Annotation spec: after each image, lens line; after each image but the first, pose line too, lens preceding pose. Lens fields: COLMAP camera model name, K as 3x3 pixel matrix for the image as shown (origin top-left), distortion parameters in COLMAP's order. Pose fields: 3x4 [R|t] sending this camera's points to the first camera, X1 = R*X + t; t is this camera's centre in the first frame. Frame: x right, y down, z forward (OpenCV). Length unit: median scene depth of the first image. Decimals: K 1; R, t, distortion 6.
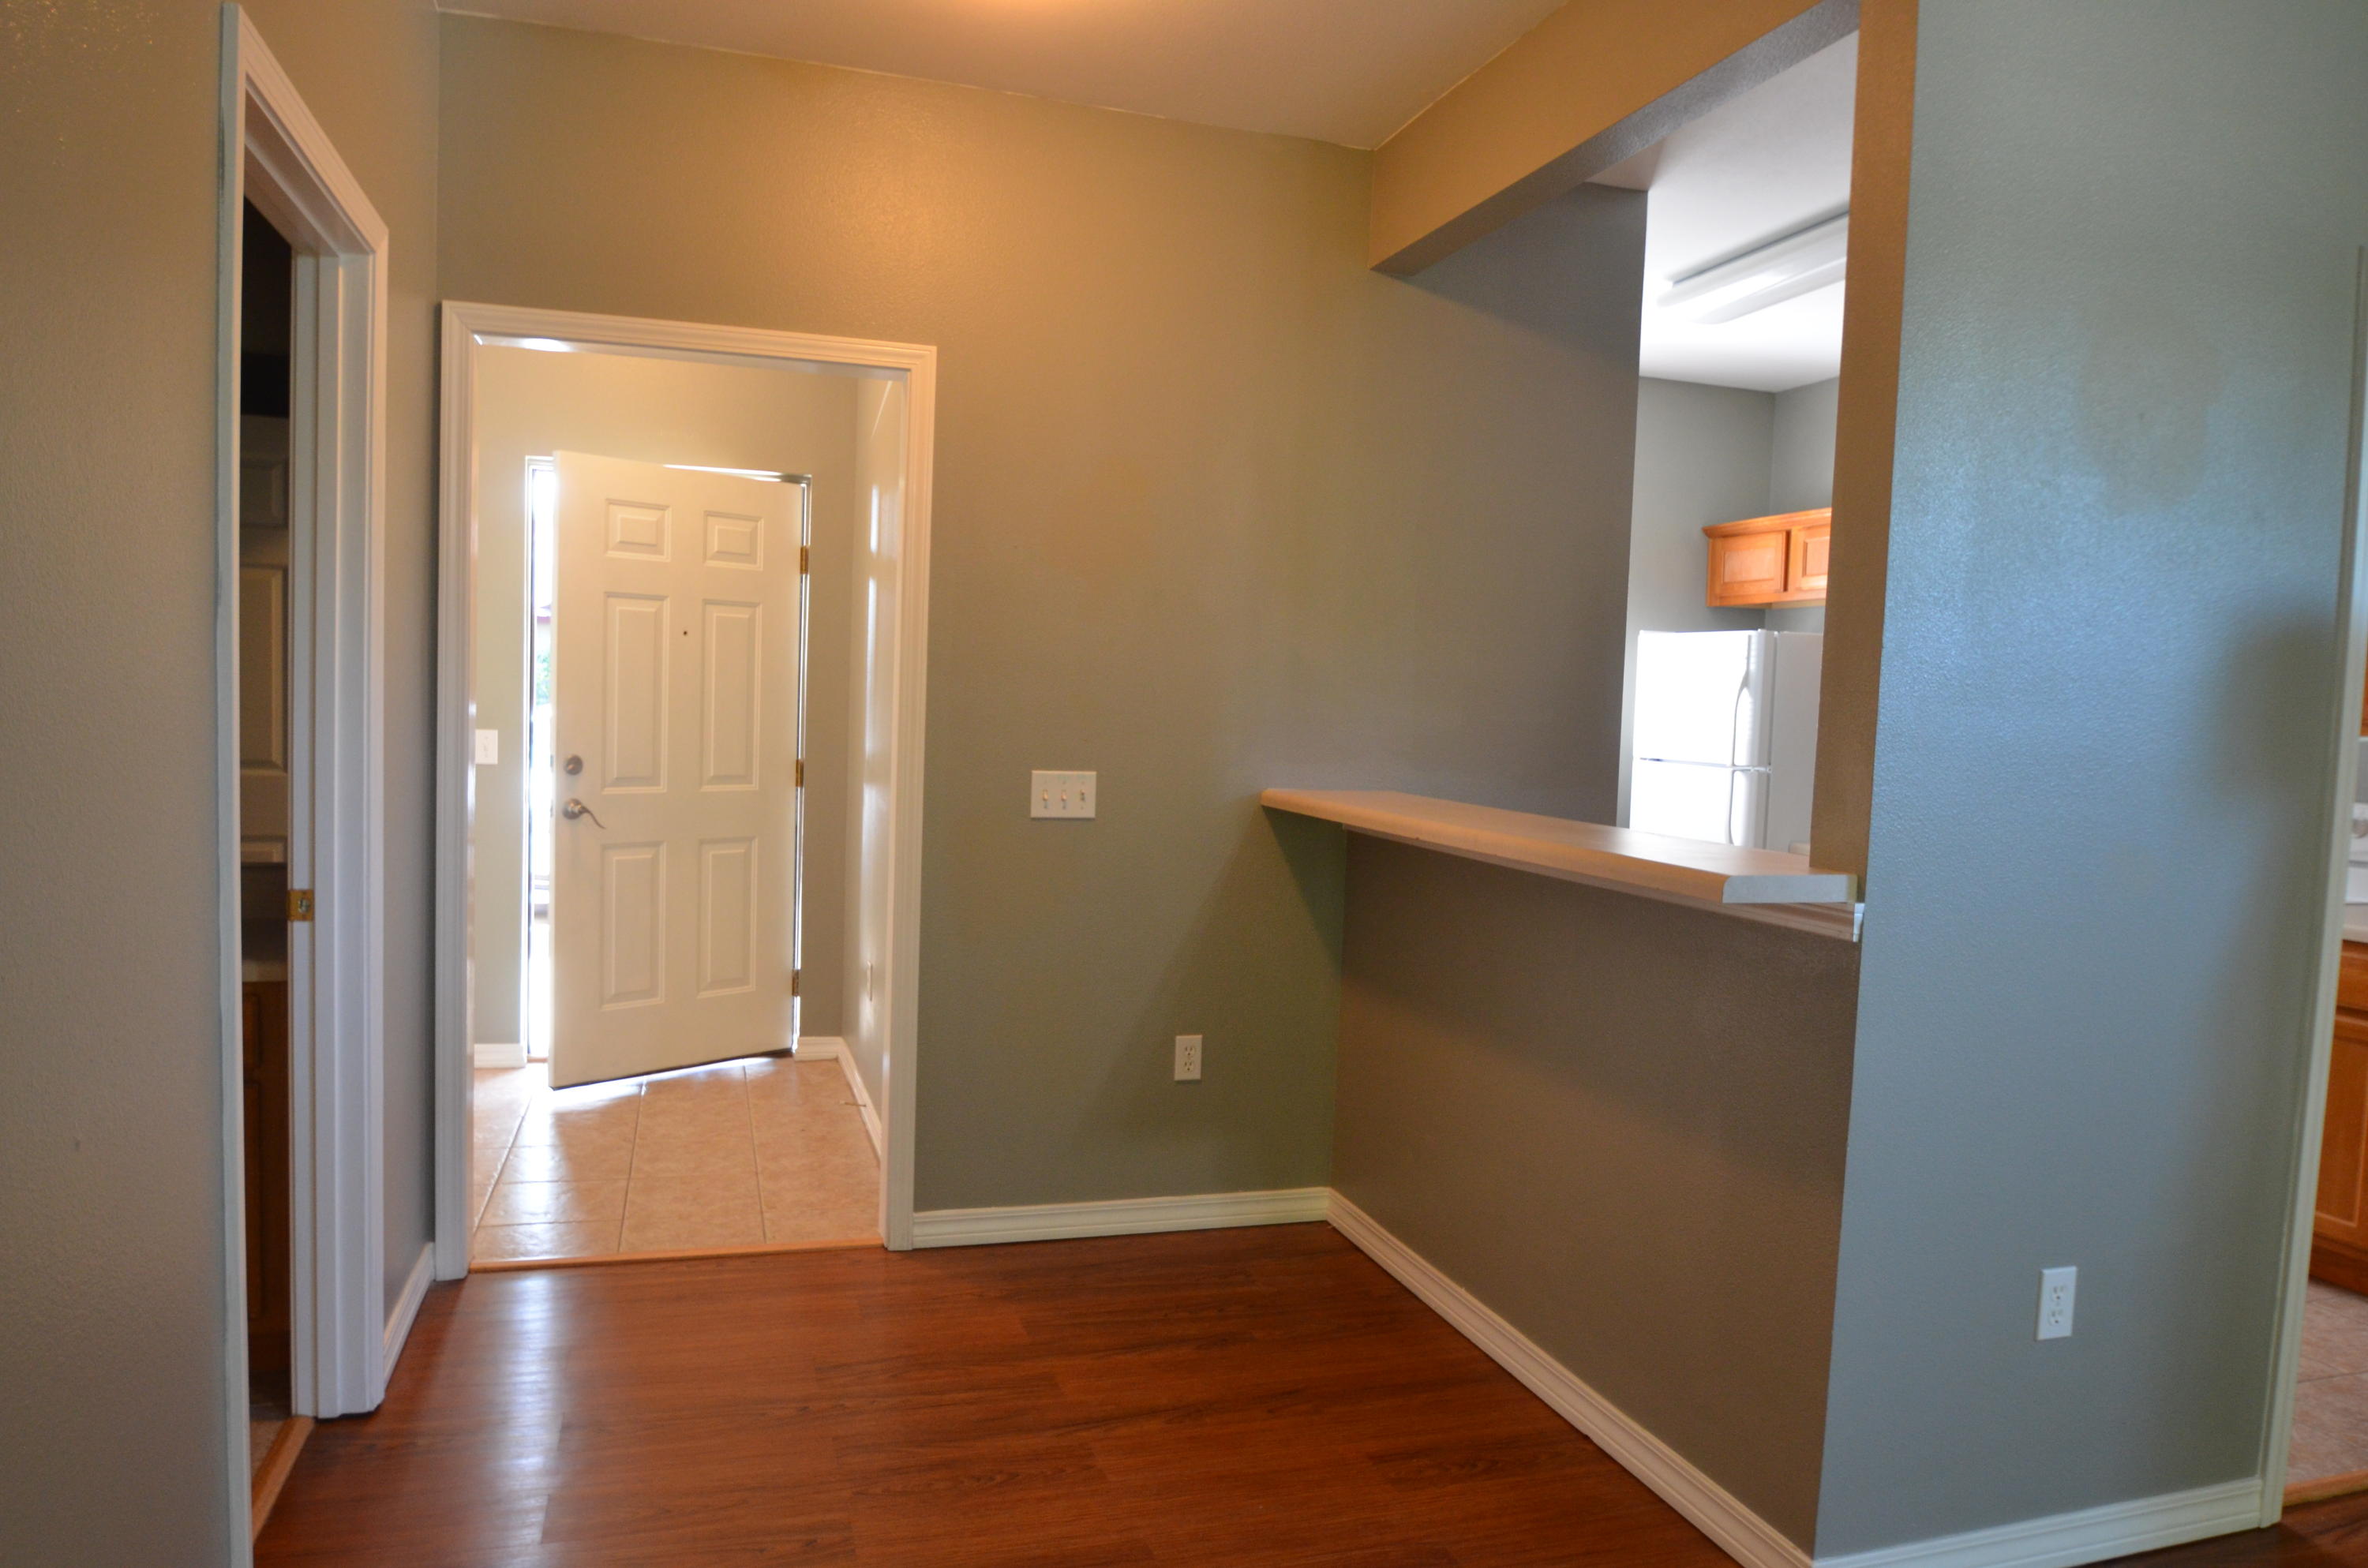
lens RADIAL K [[1522.4, 0, 1170.1], [0, 1522.4, 787.8], [0, 0, 1]] dist [-0.025853, -0.000499]
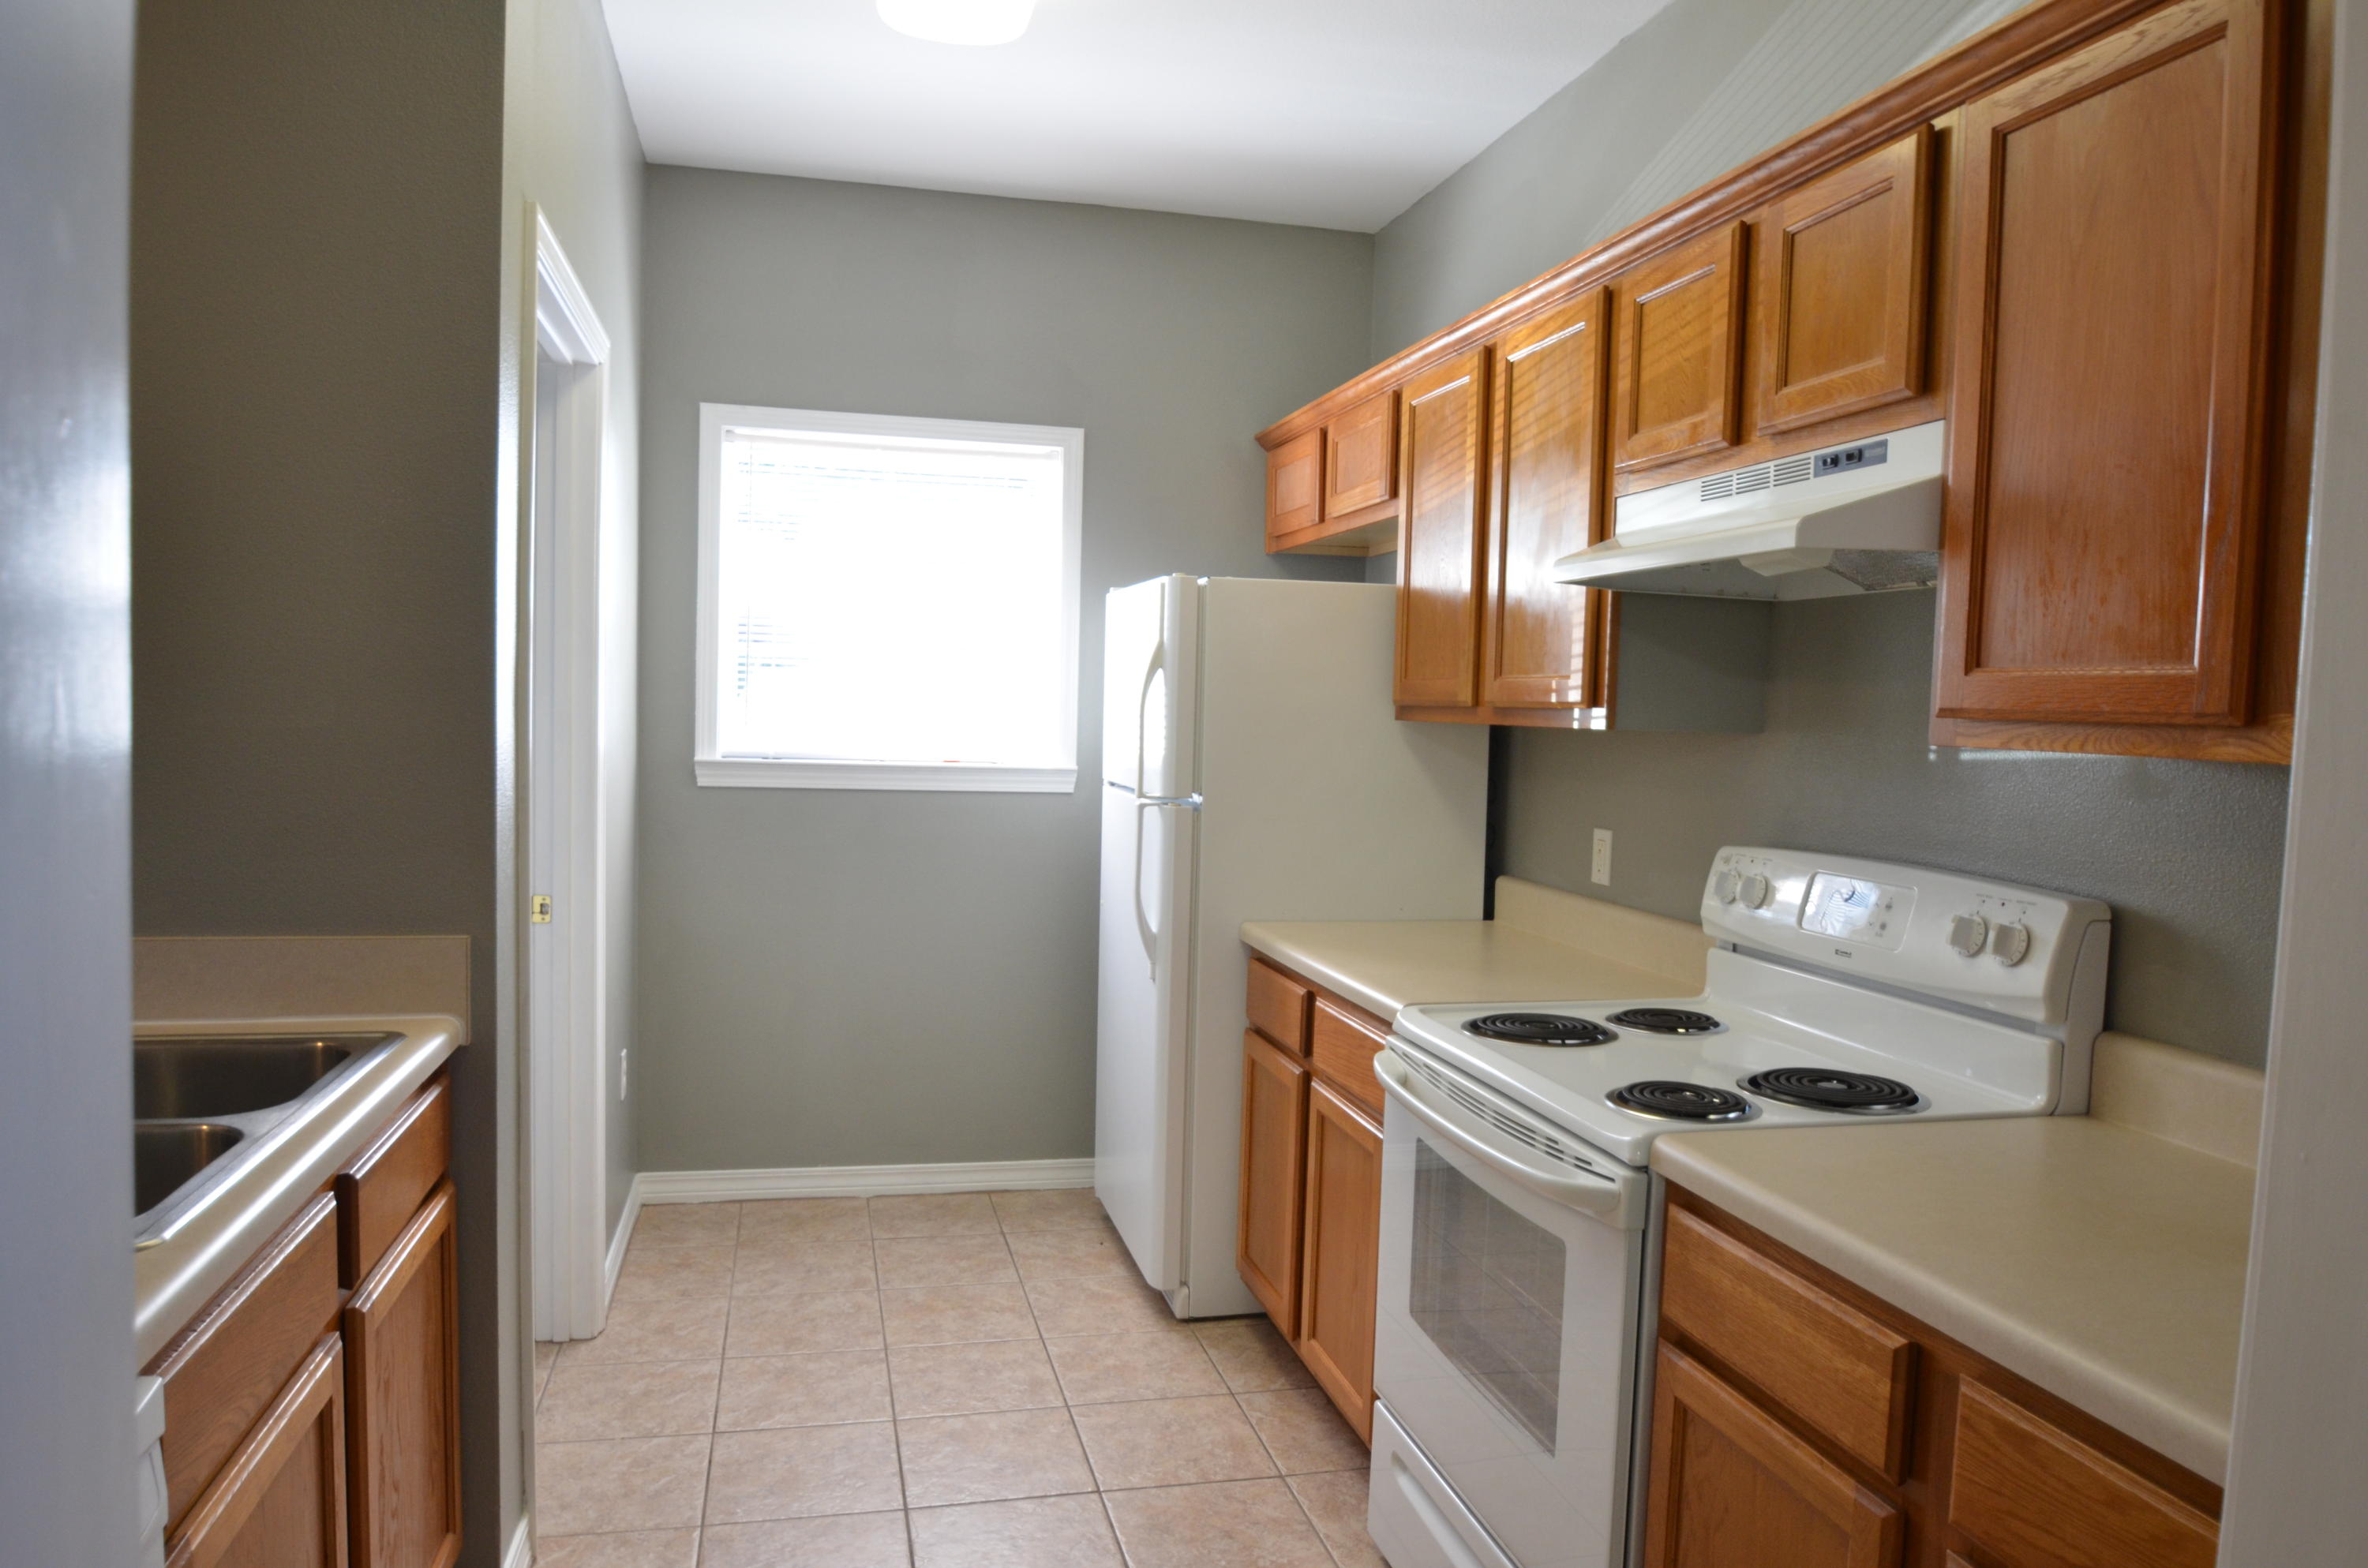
lens RADIAL K [[1522.4, 0, 1176.8], [0, 1522.4, 782.0], [0, 0, 1]] dist [-0.025853, -0.000499]
pose [[0.995394, 0.003702, -0.095797, 0.604637], [-0.005170, 0.999873, -0.015084, -0.017181], [0.095729, 0.015510, 0.995287, 0.539937]]
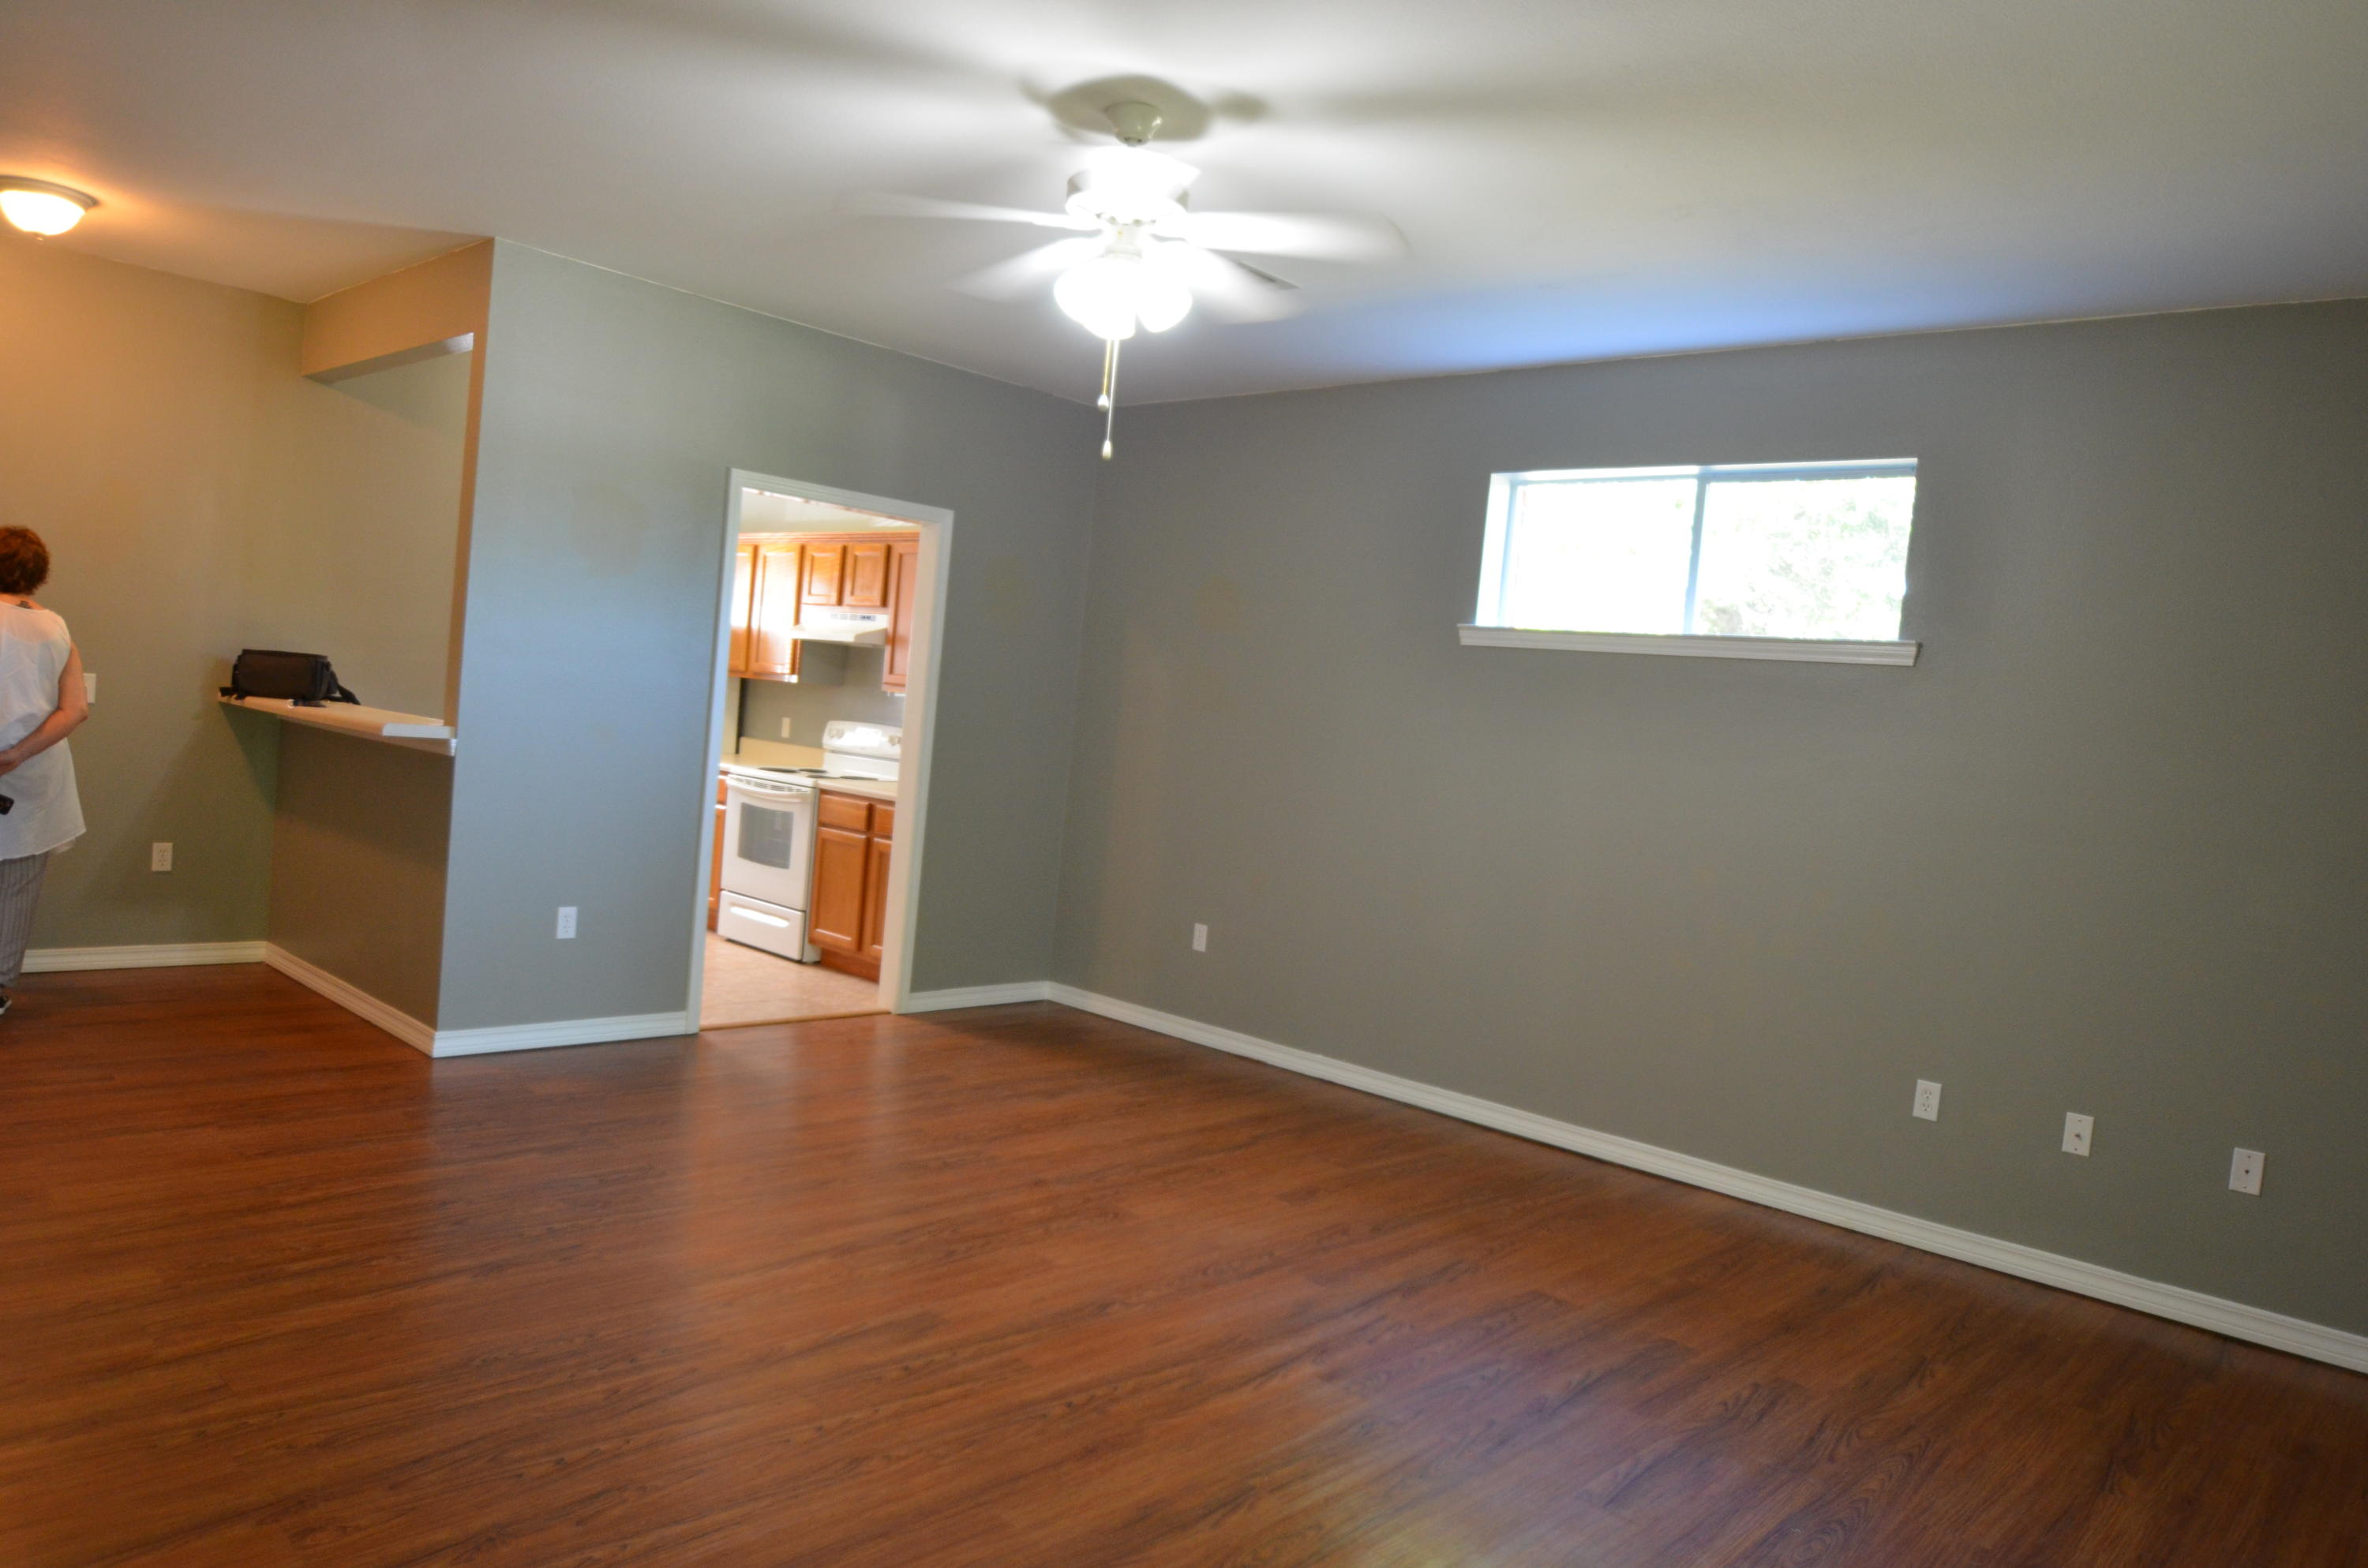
lens RADIAL K [[1522.4, 0, 1182.2], [0, 1522.4, 776.0], [0, 0, 1]] dist [-0.025853, -0.000499]
pose [[0.877522, 0.021727, 0.479044, 0.190429], [-0.027585, 0.999606, 0.005194, 0.052777], [-0.478743, -0.017772, 0.877775, -0.890541]]
